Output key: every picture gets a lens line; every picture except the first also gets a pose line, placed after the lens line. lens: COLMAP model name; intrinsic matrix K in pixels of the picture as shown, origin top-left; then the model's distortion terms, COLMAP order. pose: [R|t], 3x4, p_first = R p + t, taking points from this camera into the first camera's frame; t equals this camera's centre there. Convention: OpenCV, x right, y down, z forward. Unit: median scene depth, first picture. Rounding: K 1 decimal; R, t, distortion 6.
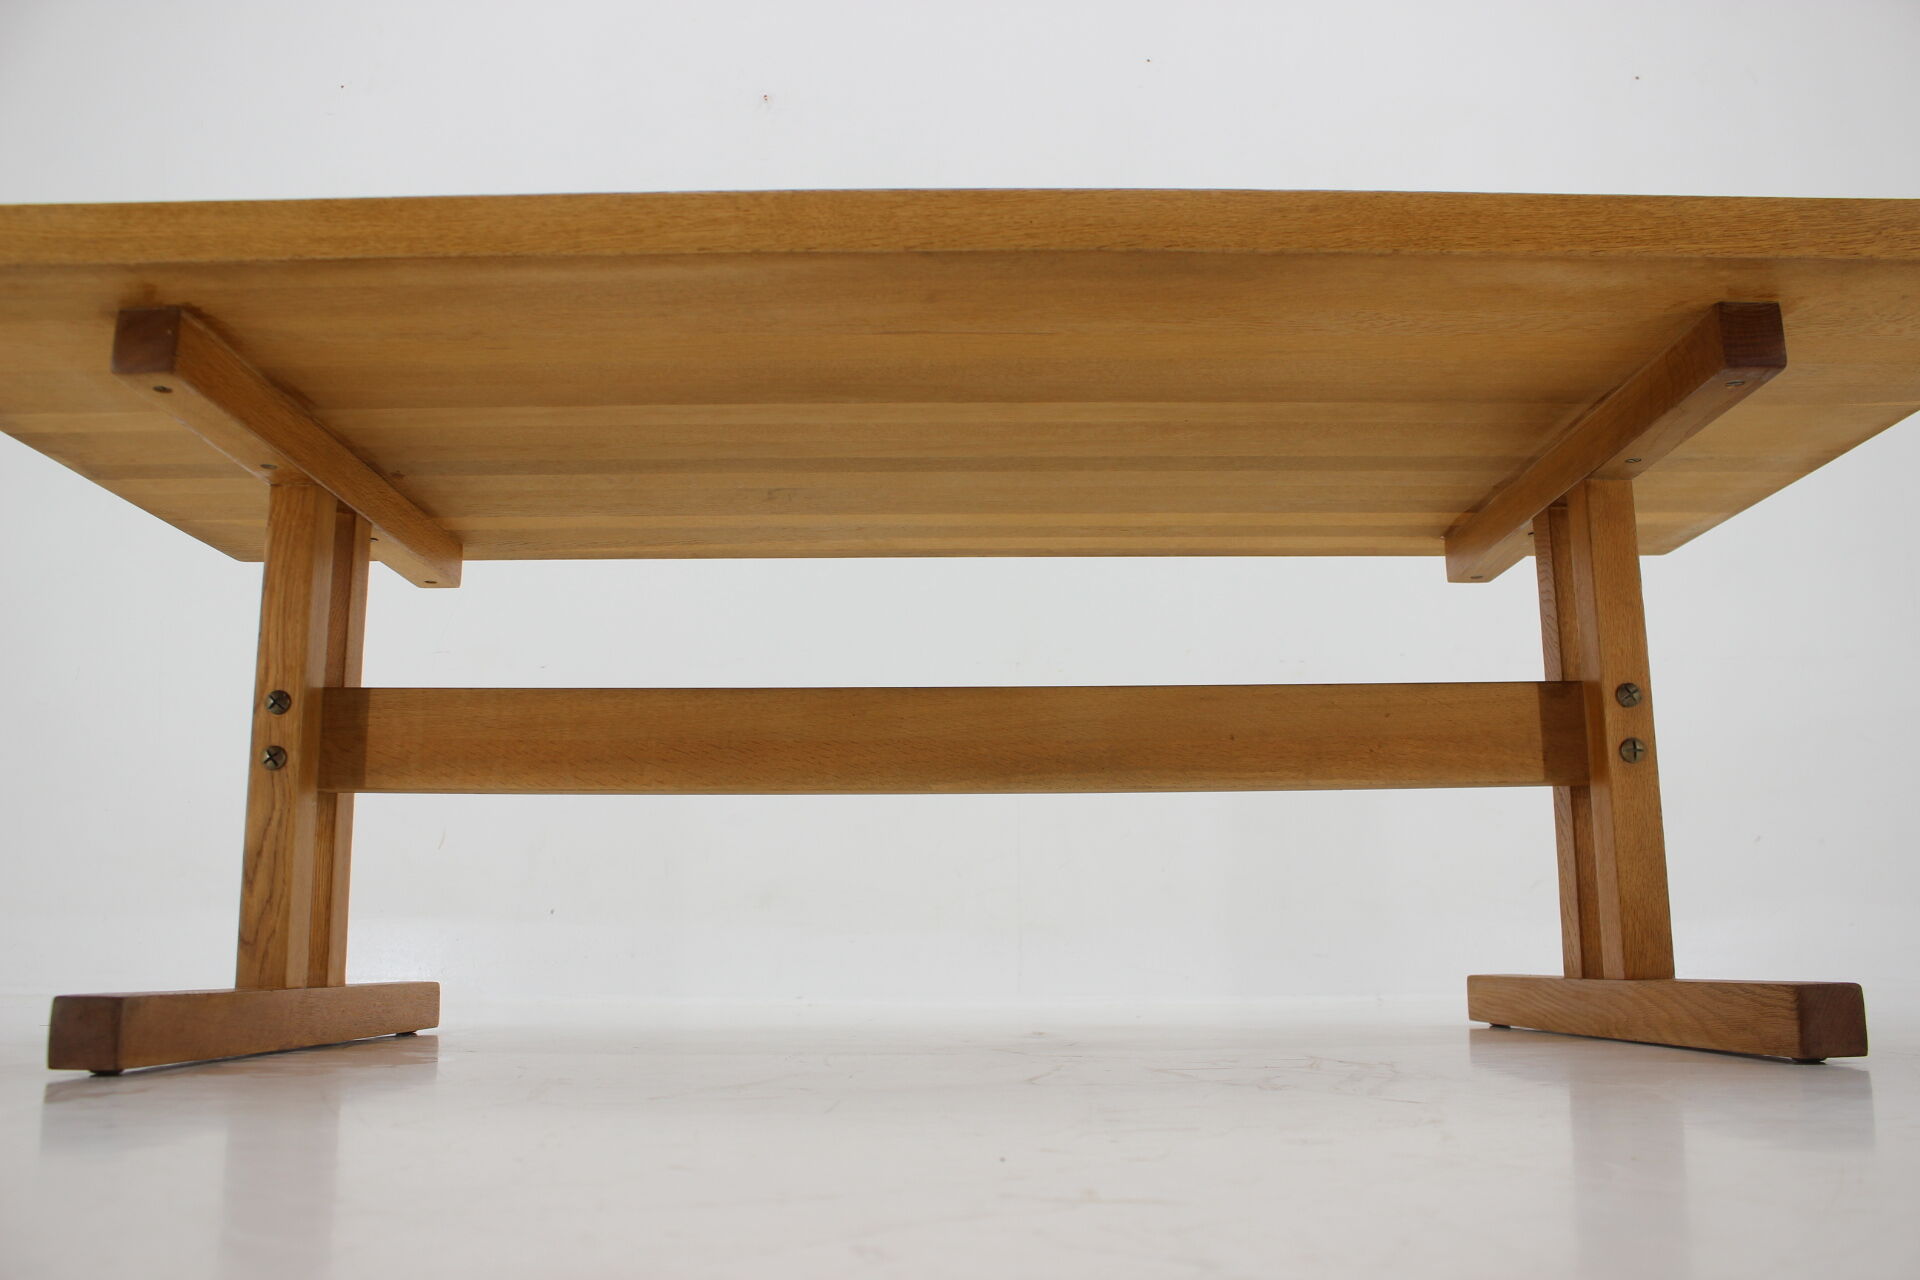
lens RADIAL K [[1618.5, 0, 957.9], [0, 1618.5, 643.6], [0, 0, 1]] dist [-0.147537, 0.114912]
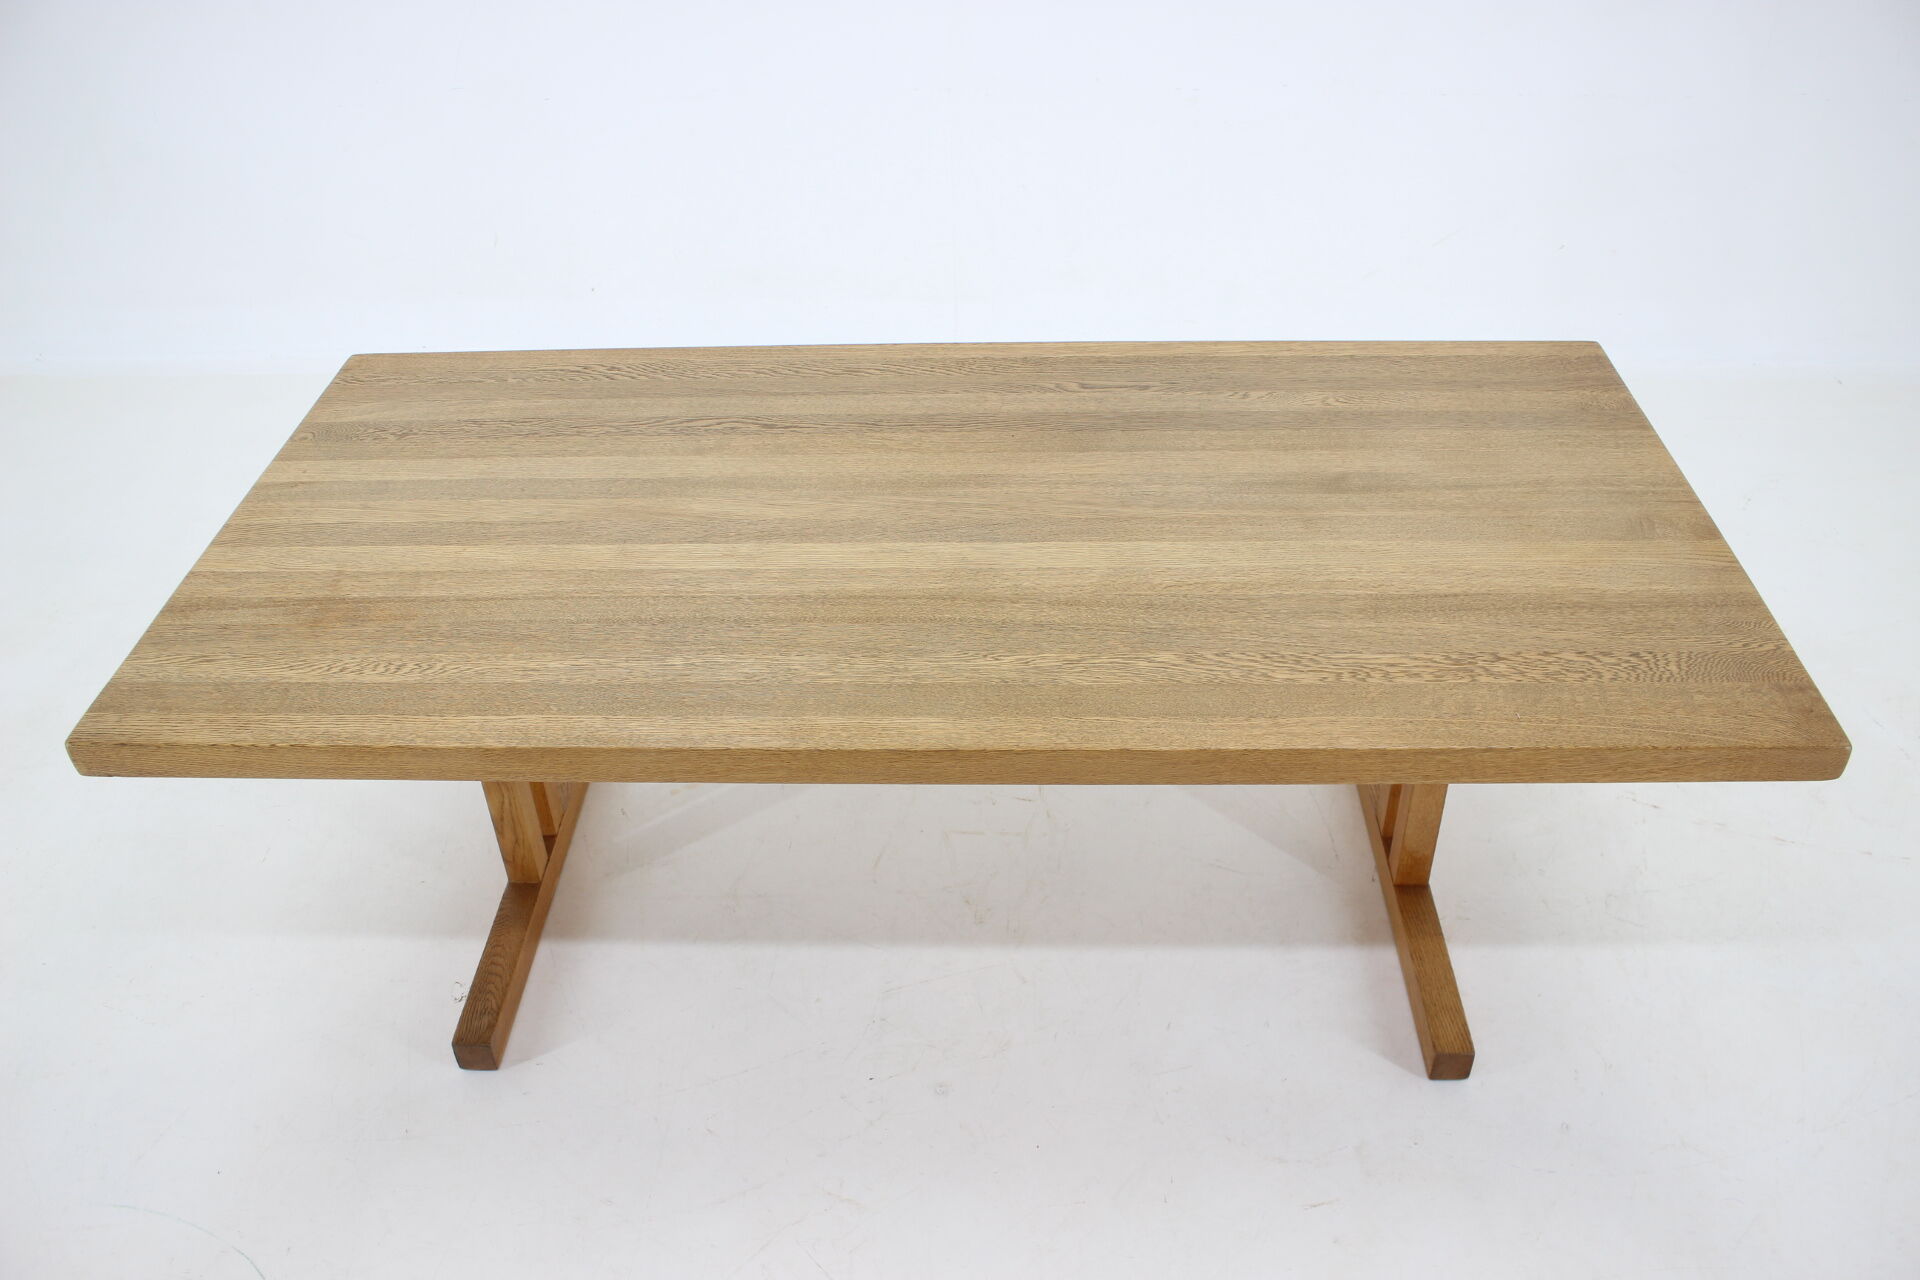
lens RADIAL K [[1618.5, 0, 951.0], [0, 1618.5, 666.7], [0, 0, 1]] dist [-0.147537, 0.114912]
pose [[0.998865, 0.005583, -0.047312, 0.061250], [0.031483, 0.667977, 0.743515, -1.096371], [0.035755, -0.744161, 0.667043, 0.096473]]
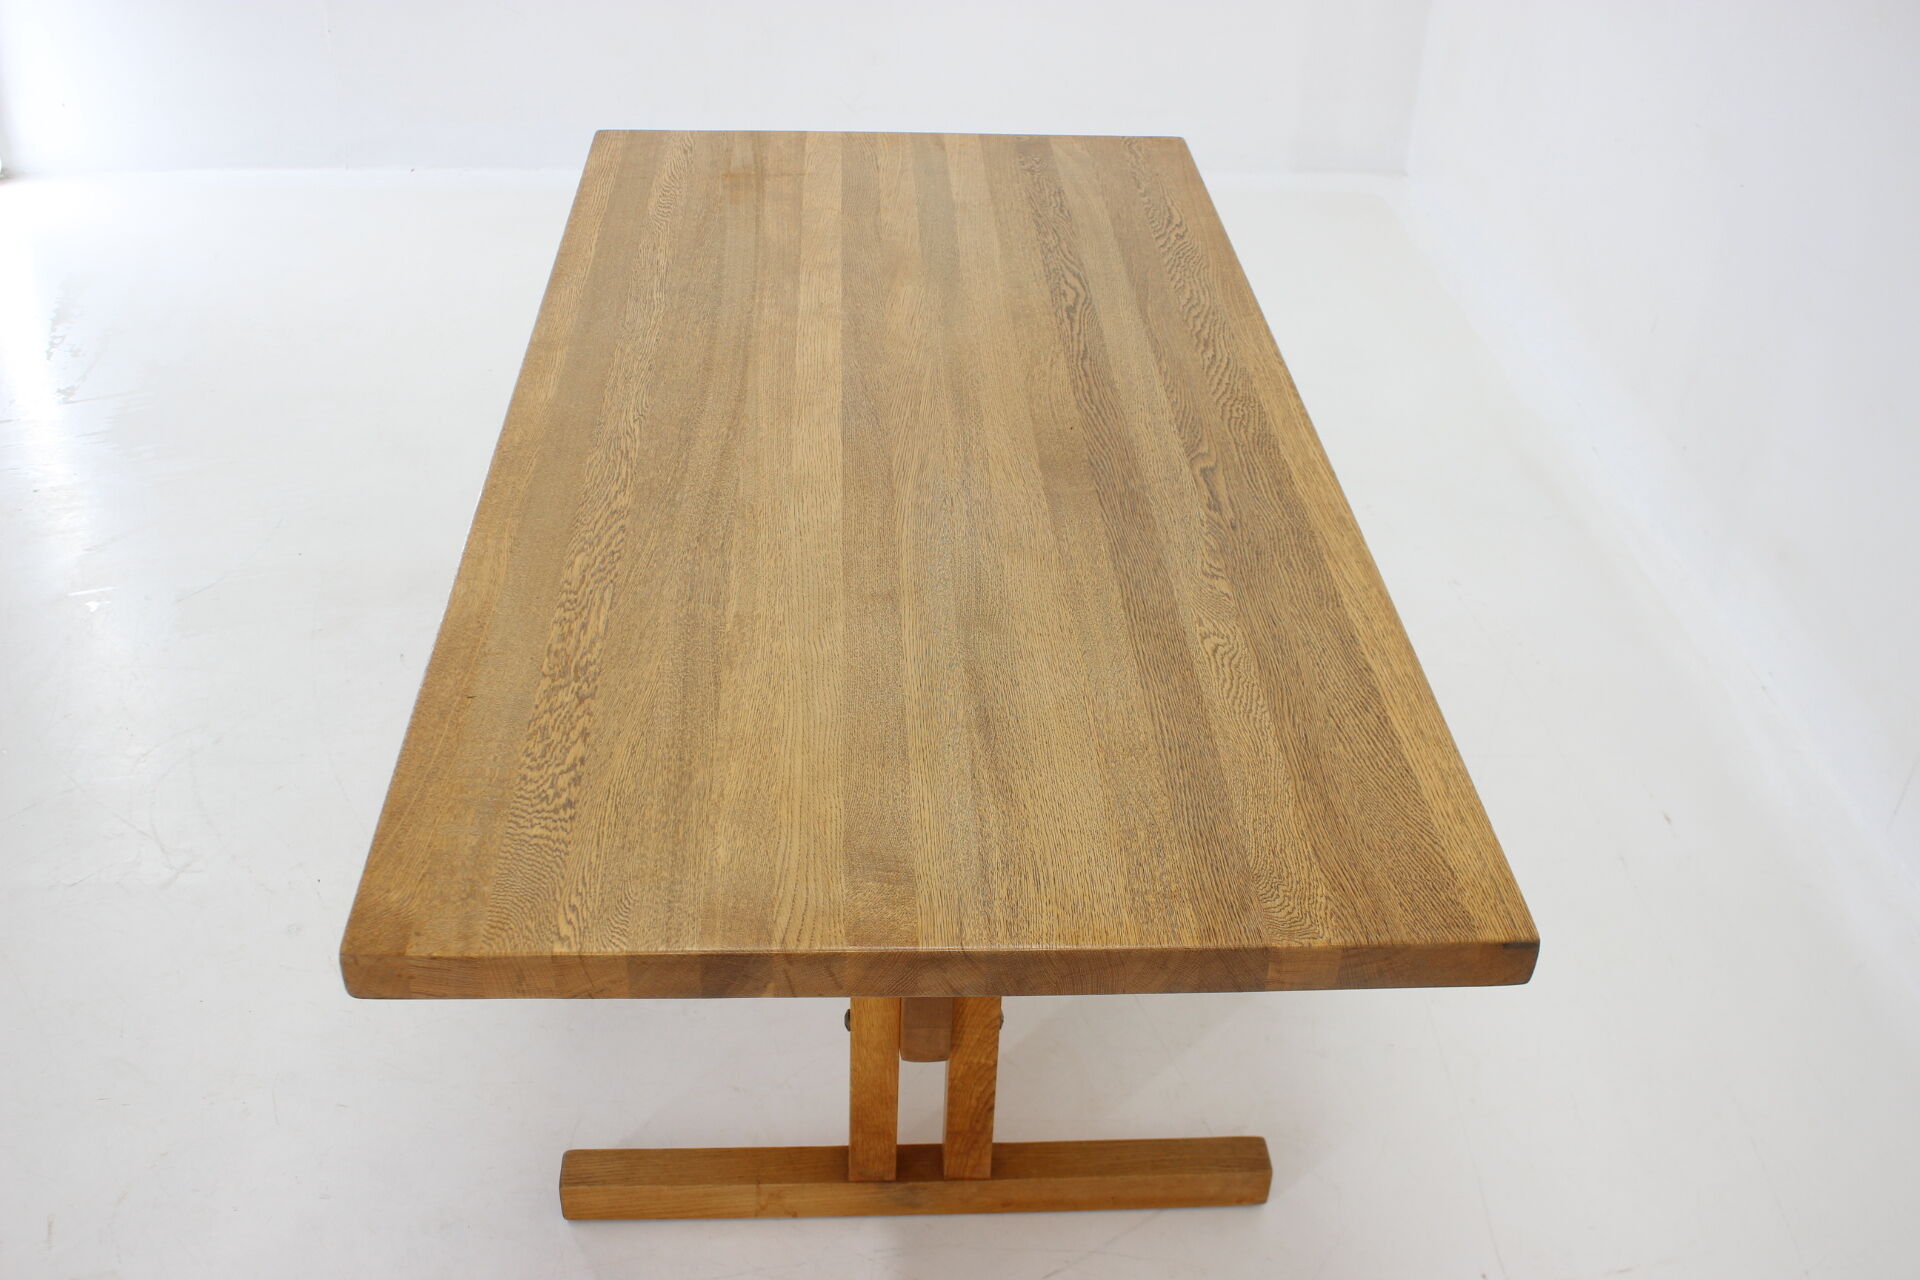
lens RADIAL K [[1925.8, 0, 954.2], [0, 1925.8, 649.0], [0, 0, 1]] dist [-0.100543, 0.000000]
pose [[0.047549, 0.563047, -0.825056, 1.374472], [0.156714, 0.811556, 0.562866, -0.862339], [0.986499, -0.156062, -0.049648, 1.189584]]
